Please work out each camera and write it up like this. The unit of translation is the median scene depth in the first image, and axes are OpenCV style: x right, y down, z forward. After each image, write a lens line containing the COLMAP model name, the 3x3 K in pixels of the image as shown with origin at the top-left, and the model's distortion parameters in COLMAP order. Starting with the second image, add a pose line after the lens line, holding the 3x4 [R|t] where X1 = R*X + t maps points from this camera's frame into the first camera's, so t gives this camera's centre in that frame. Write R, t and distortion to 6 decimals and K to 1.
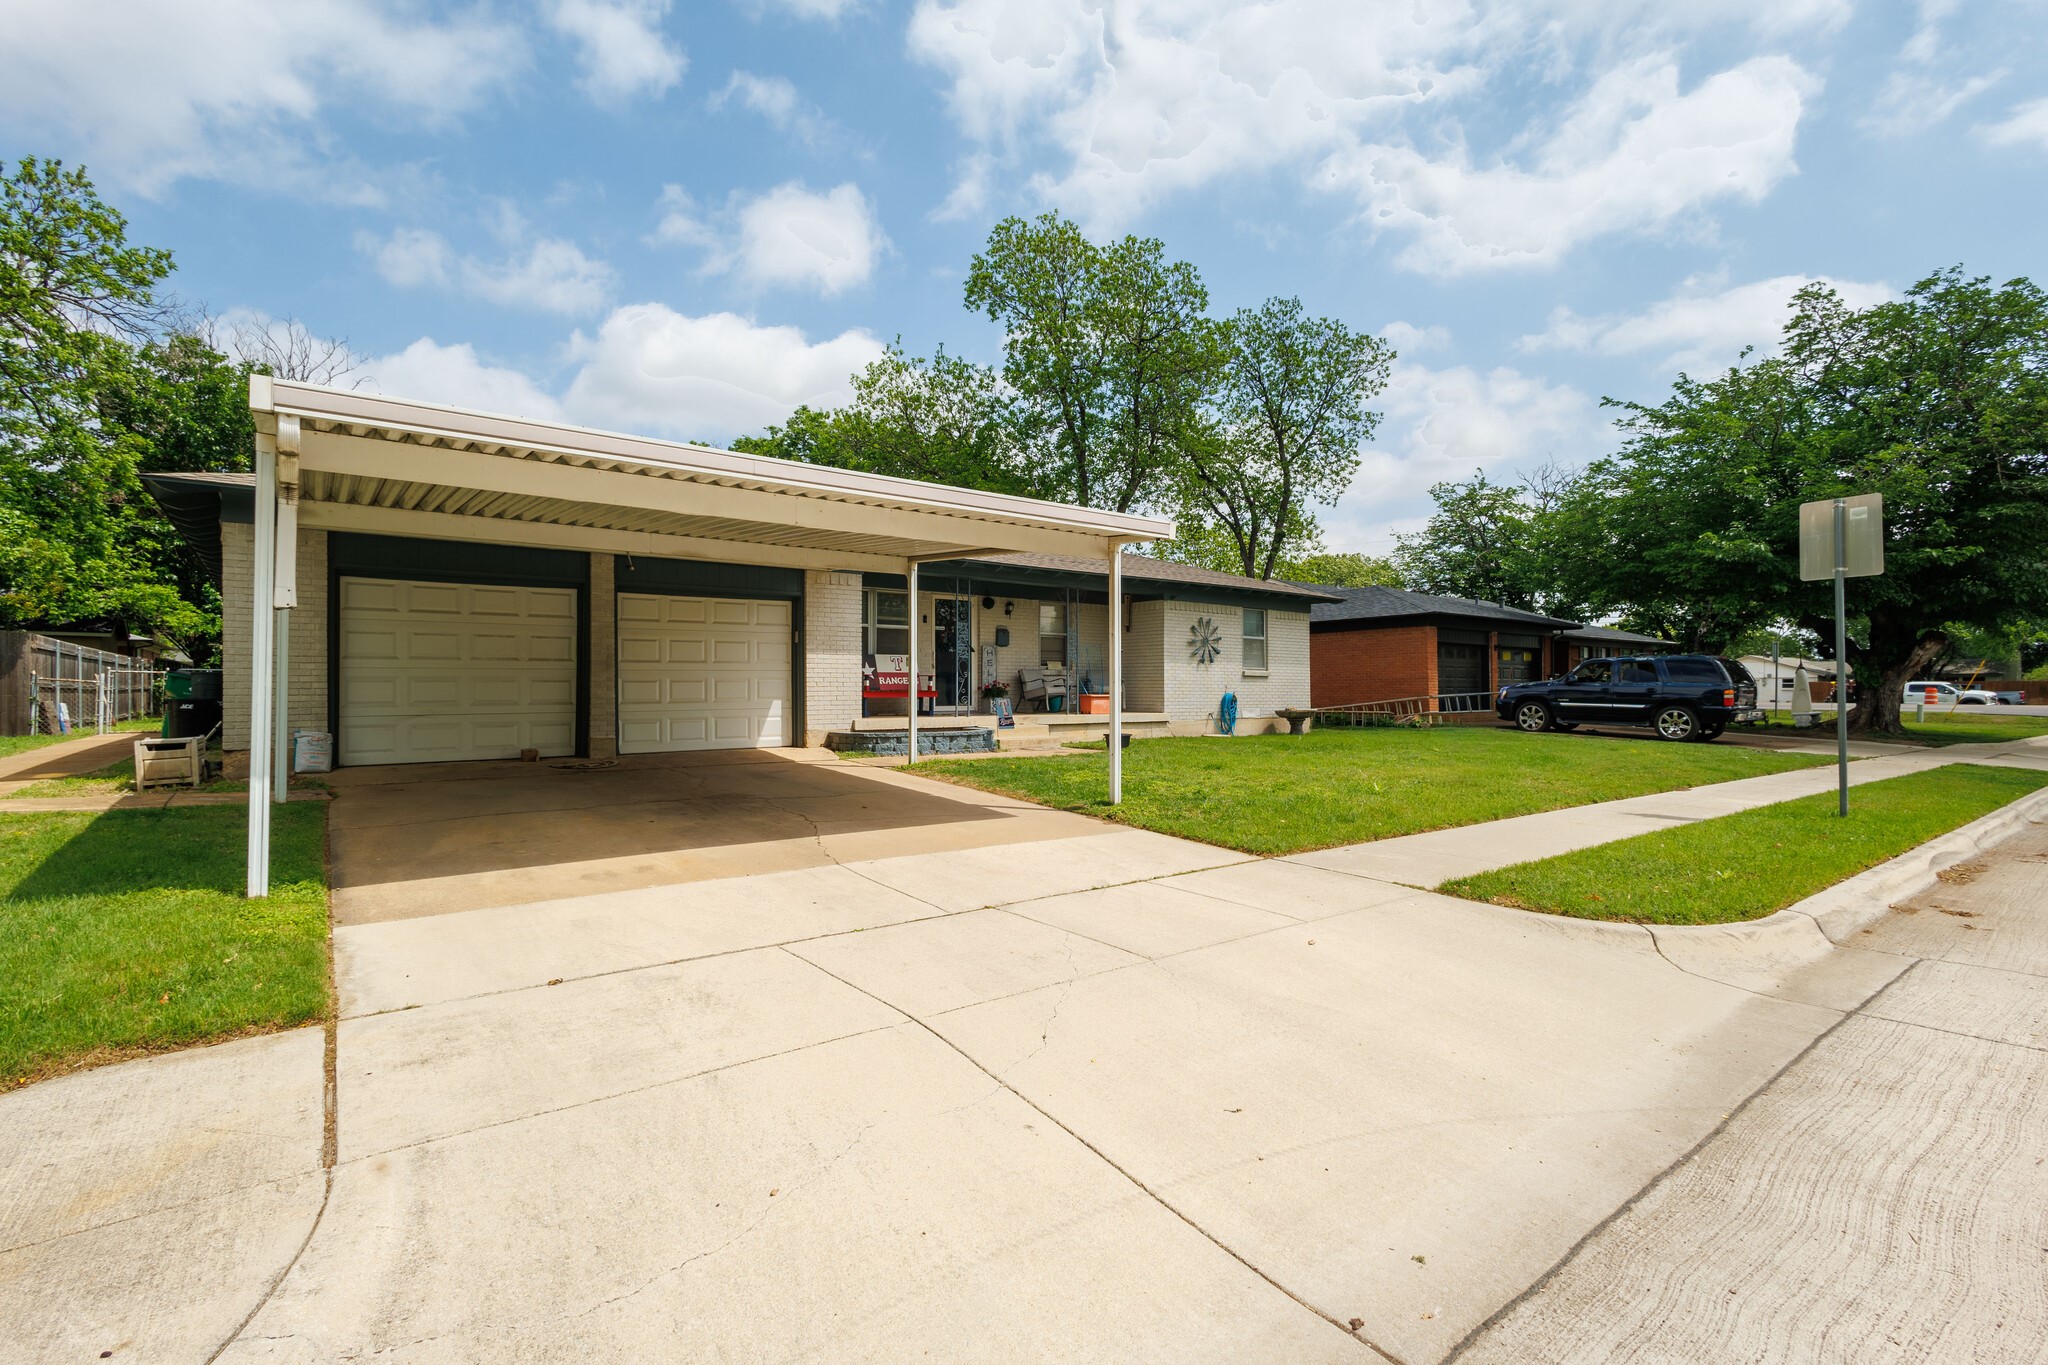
lens RADIAL K [[932.4, 0, 1024.7], [0, 932.4, 690.0], [0, 0, 1]] dist [0.007768, -0.002782]
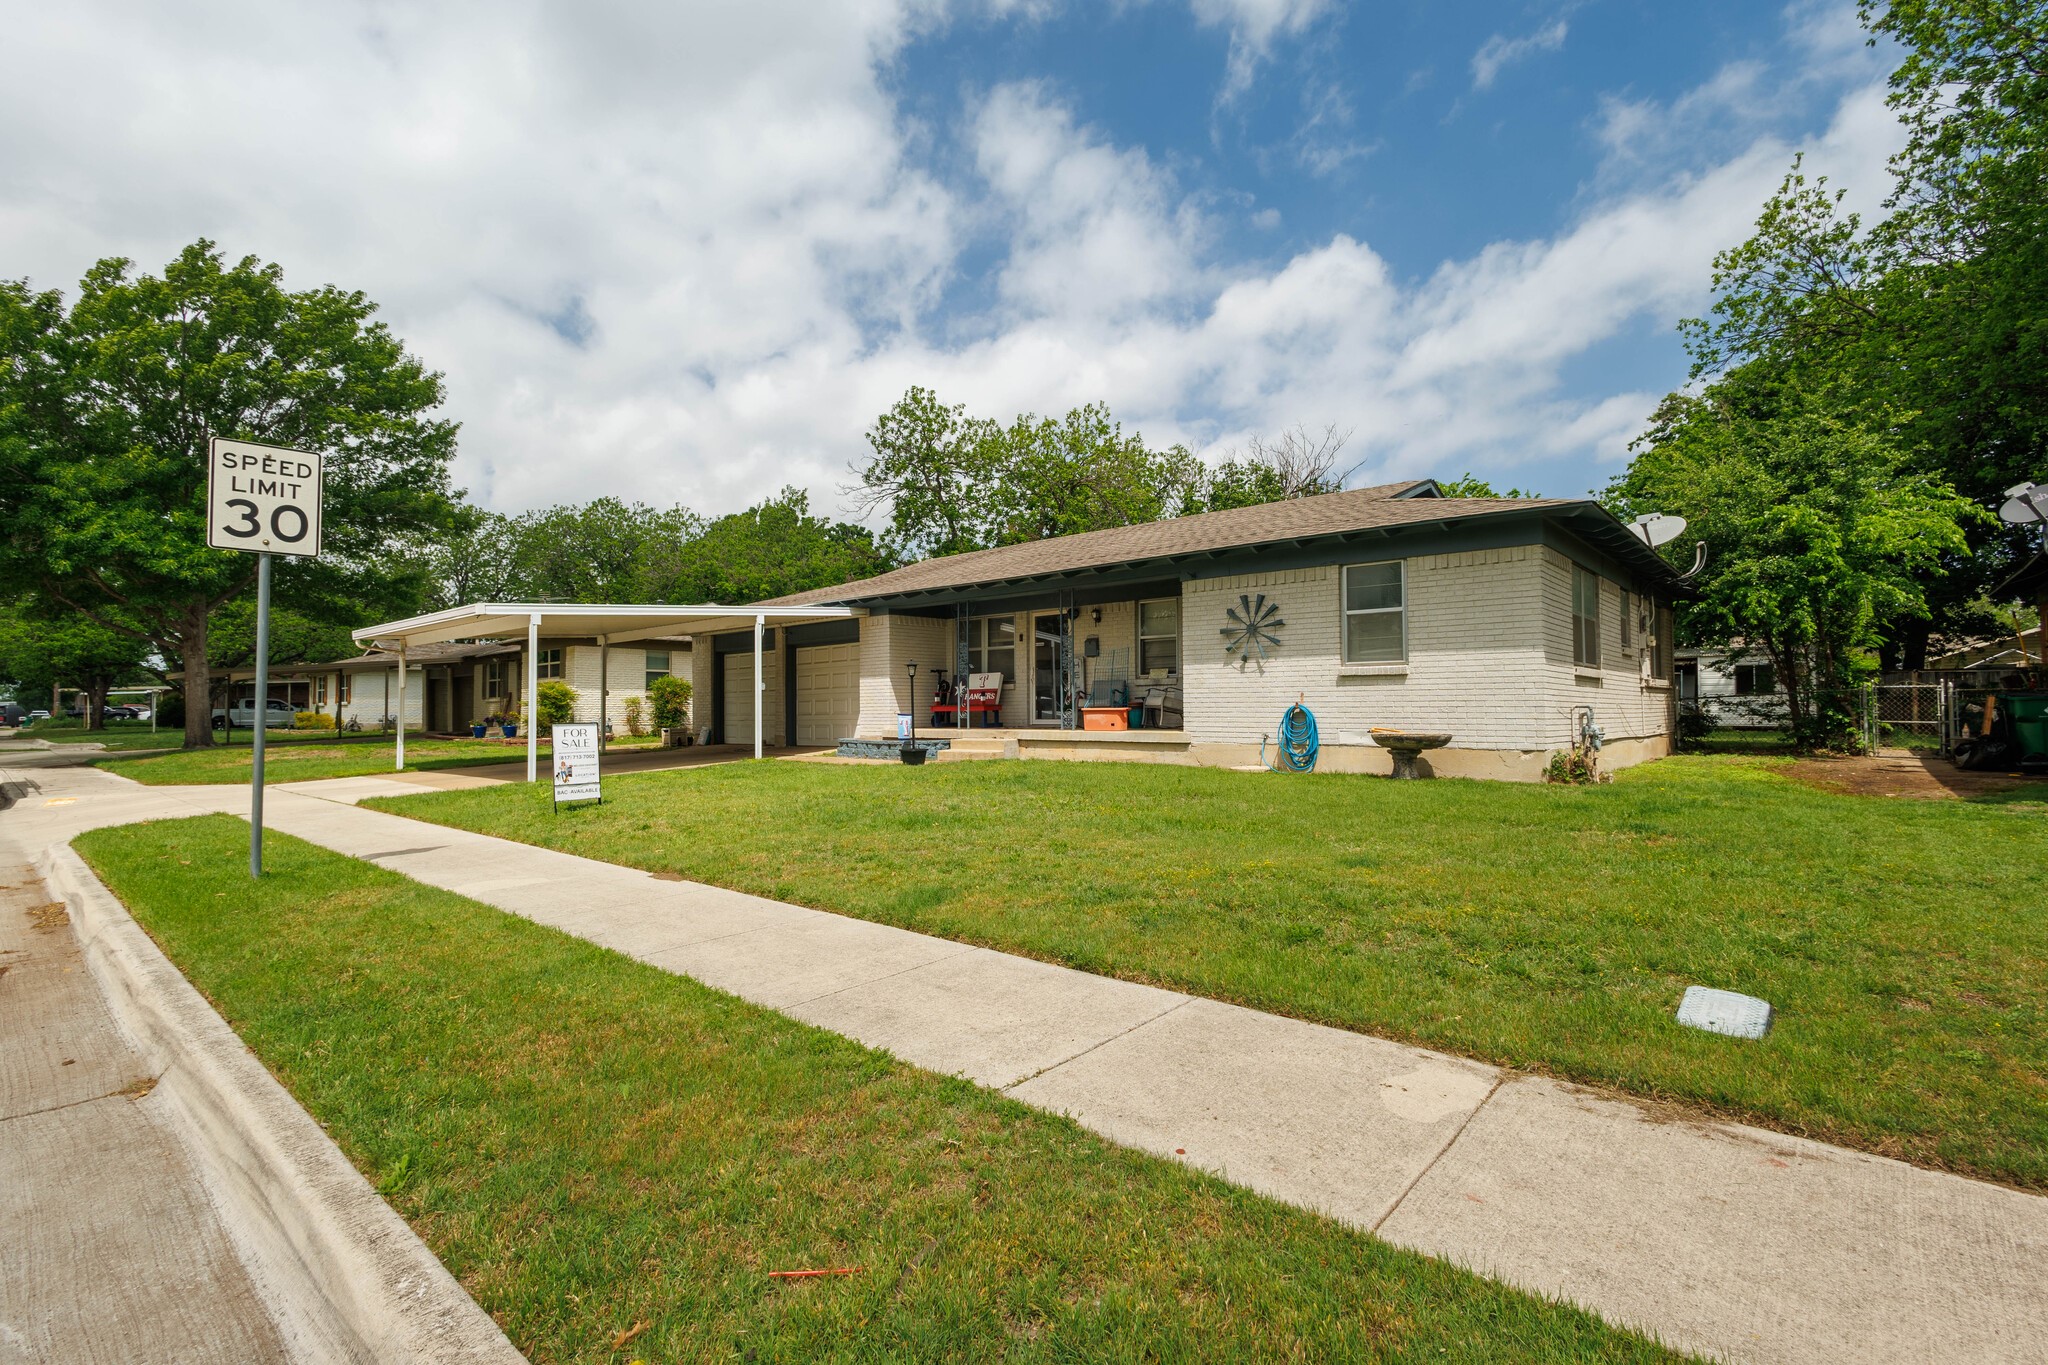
lens RADIAL K [[932.4, 0, 1026.6], [0, 932.4, 686.1], [0, 0, 1]] dist [0.007768, -0.002782]
pose [[0.196430, -0.026203, -0.980168, 0.876276], [0.008044, 0.999652, -0.025111, 0.005595], [0.980485, -0.002952, 0.196573, 0.747392]]
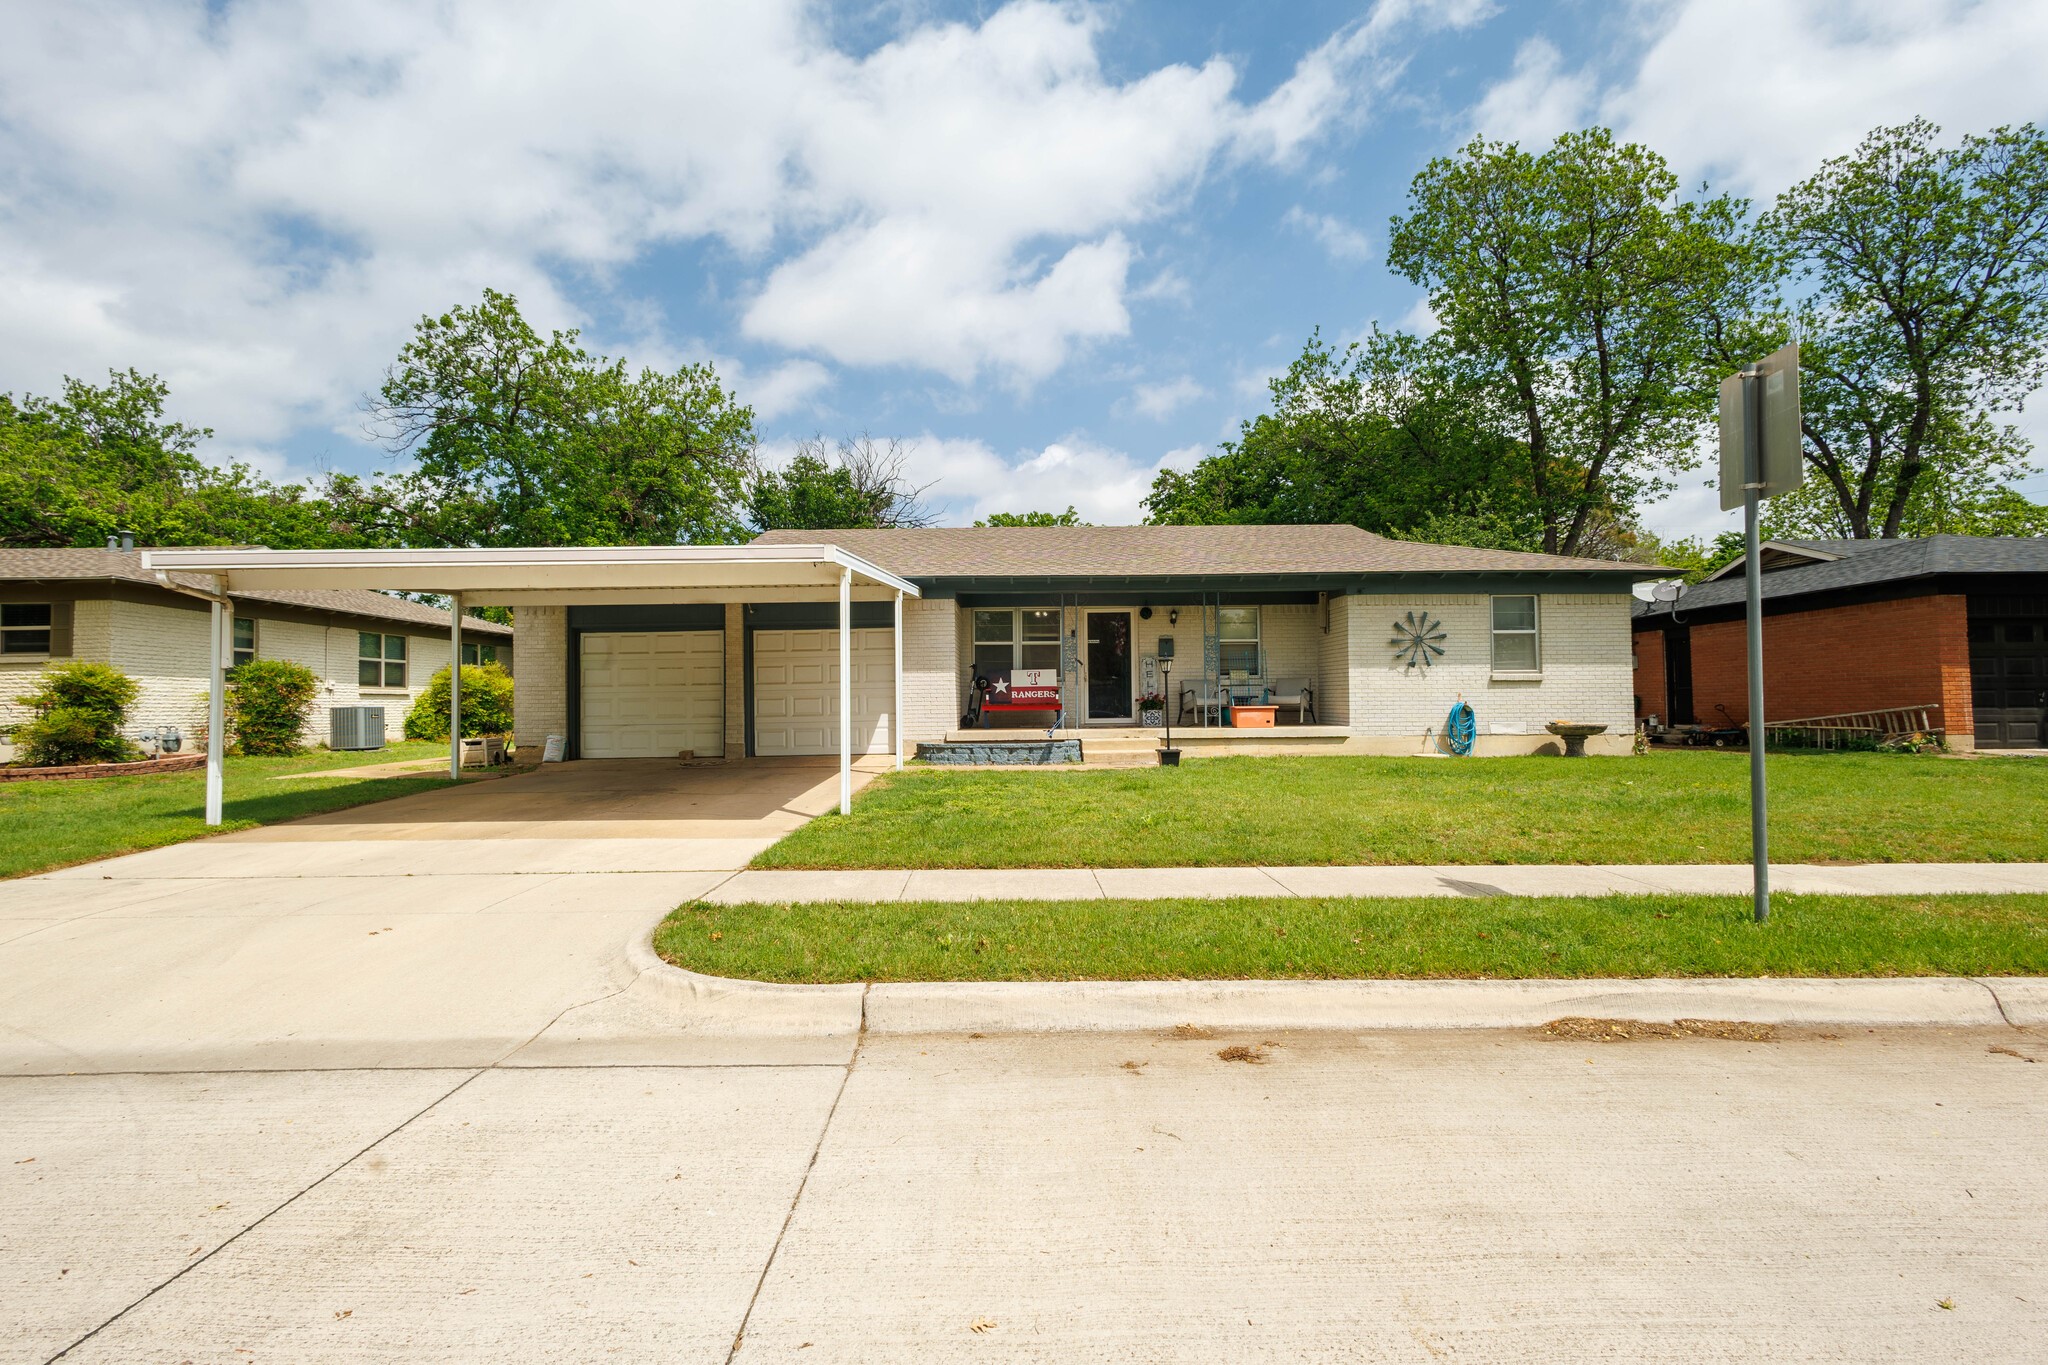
lens RADIAL K [[932.4, 0, 1016.7], [0, 932.4, 677.5], [0, 0, 1]] dist [0.007768, -0.002782]
pose [[0.789706, -0.023848, -0.613022, 0.443370], [0.010207, 0.999617, -0.025739, -0.001919], [0.613401, 0.014069, 0.789647, 0.141105]]
